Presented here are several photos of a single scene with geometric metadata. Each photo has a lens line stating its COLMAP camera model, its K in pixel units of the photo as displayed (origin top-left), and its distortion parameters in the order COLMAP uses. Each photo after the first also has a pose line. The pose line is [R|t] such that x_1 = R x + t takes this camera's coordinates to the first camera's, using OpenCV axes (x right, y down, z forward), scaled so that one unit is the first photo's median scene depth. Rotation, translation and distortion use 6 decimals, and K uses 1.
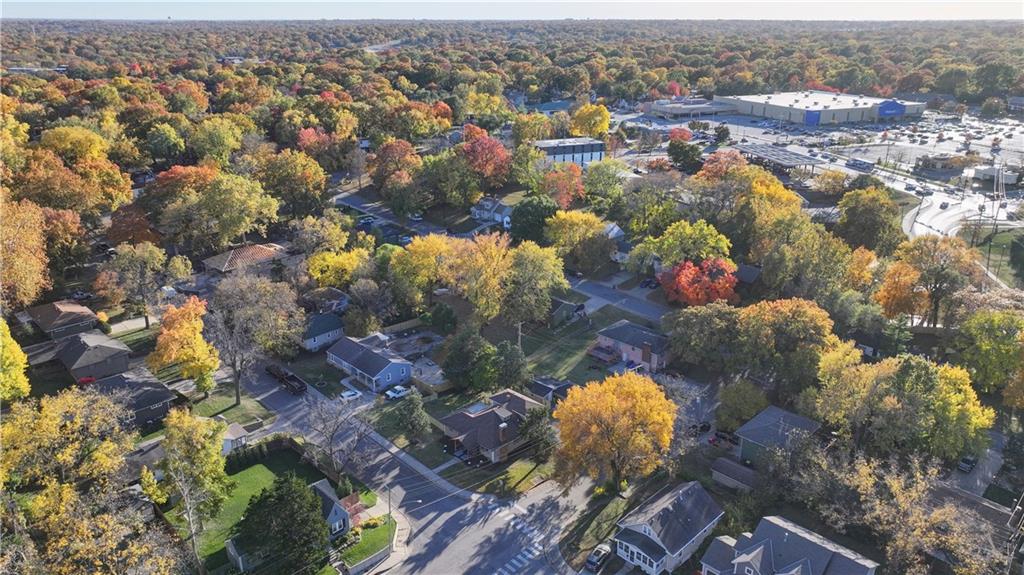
lens RADIAL K [[718.4, 0, 512.0], [0, 718.4, 287.5], [0, 0, 1]] dist [-0.010375, 0.025630]
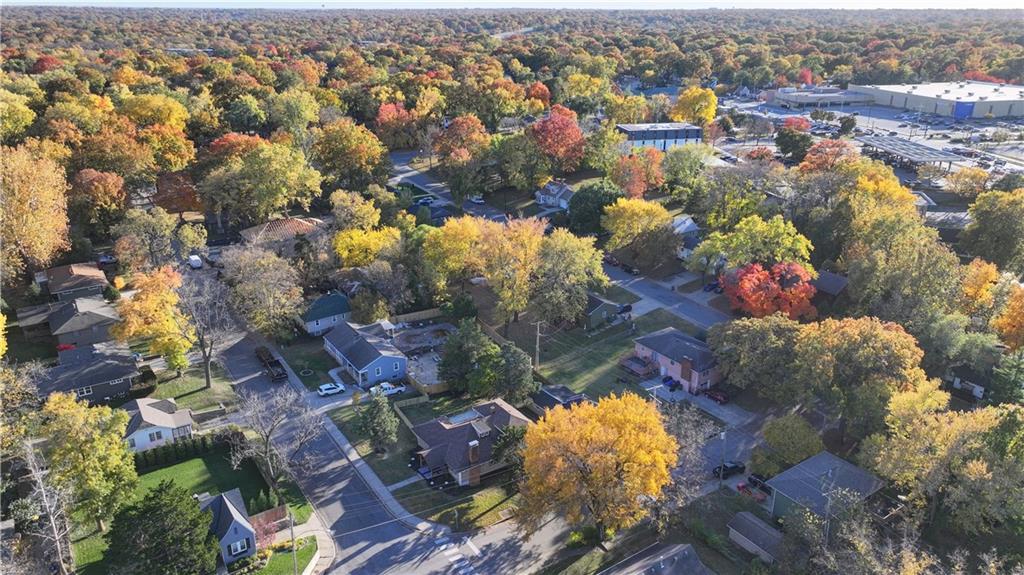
lens RADIAL K [[718.4, 0, 512.0], [0, 718.4, 287.5], [0, 0, 1]] dist [-0.010375, 0.025630]
pose [[0.983272, 0.068845, -0.168631, 0.103535], [-0.066714, 0.997605, 0.018275, -0.004894], [0.169485, -0.006719, 0.985510, 0.118080]]
